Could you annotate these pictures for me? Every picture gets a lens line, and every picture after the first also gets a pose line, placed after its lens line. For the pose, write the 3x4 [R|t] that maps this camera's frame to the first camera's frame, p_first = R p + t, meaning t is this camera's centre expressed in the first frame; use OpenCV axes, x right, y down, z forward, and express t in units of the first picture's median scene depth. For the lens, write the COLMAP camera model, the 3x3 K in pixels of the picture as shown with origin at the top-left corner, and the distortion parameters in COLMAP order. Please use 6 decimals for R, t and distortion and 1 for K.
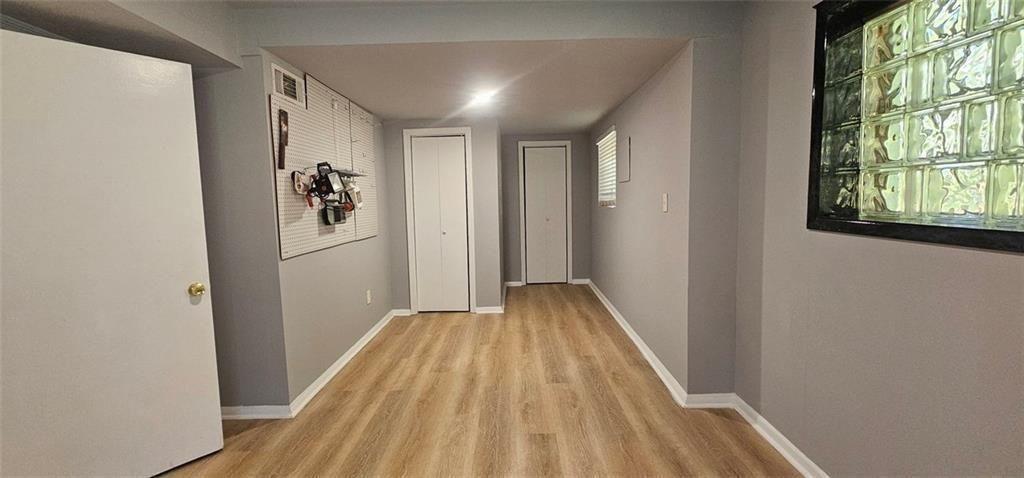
lens RADIAL K [[415.6, 0, 512.7], [0, 415.6, 236.4], [0, 0, 1]] dist [0.001419, -0.000088]
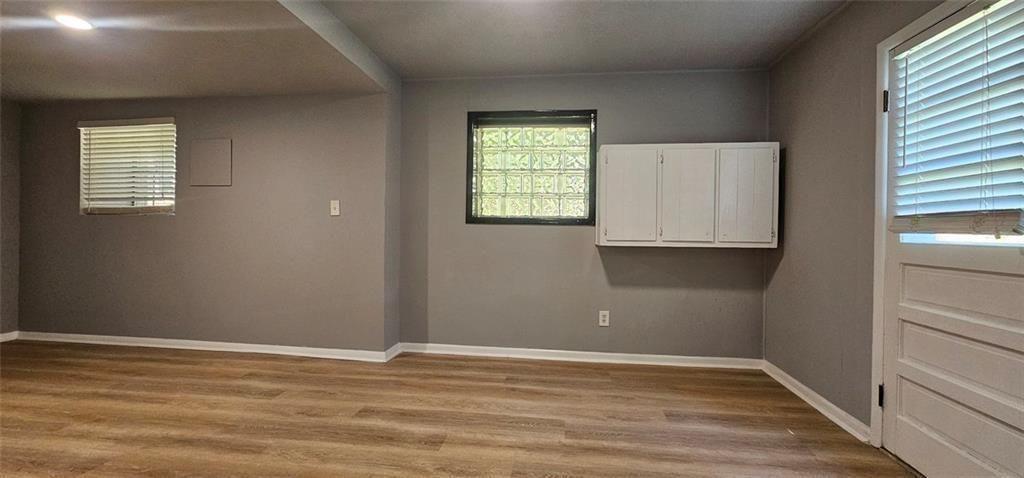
lens RADIAL K [[415.6, 0, 512.7], [0, 415.6, 236.4], [0, 0, 1]] dist [0.001419, -0.000088]
pose [[0.123403, 0.018964, 0.992175, -0.813587], [0.076212, 0.996683, -0.028529, 0.079067], [-0.989426, 0.079137, 0.121548, 0.389931]]
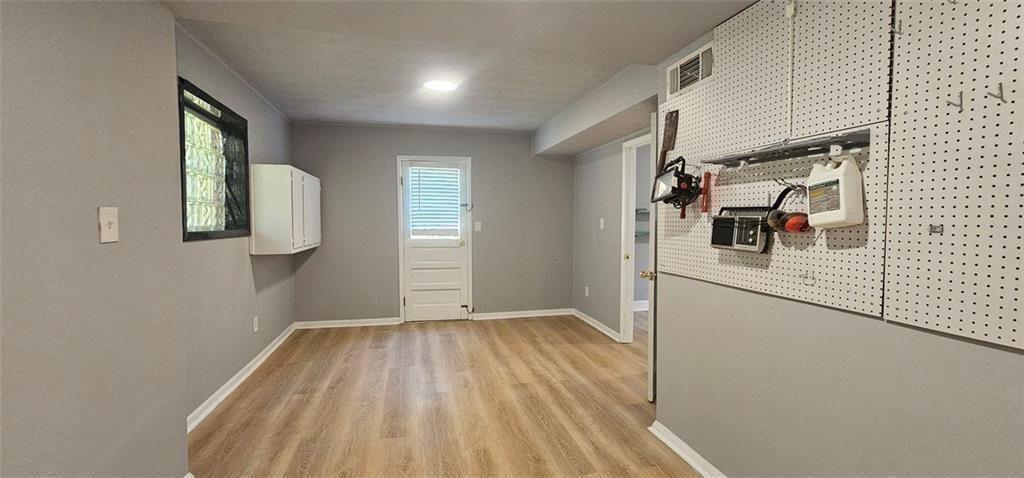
lens RADIAL K [[415.6, 0, 512.7], [0, 415.6, 236.4], [0, 0, 1]] dist [0.001419, -0.000088]
pose [[-0.970986, 0.029937, -0.237255, 0.009504], [-0.002121, 0.991016, 0.133725, -0.147072], [0.239127, 0.130348, -0.962199, 1.746271]]
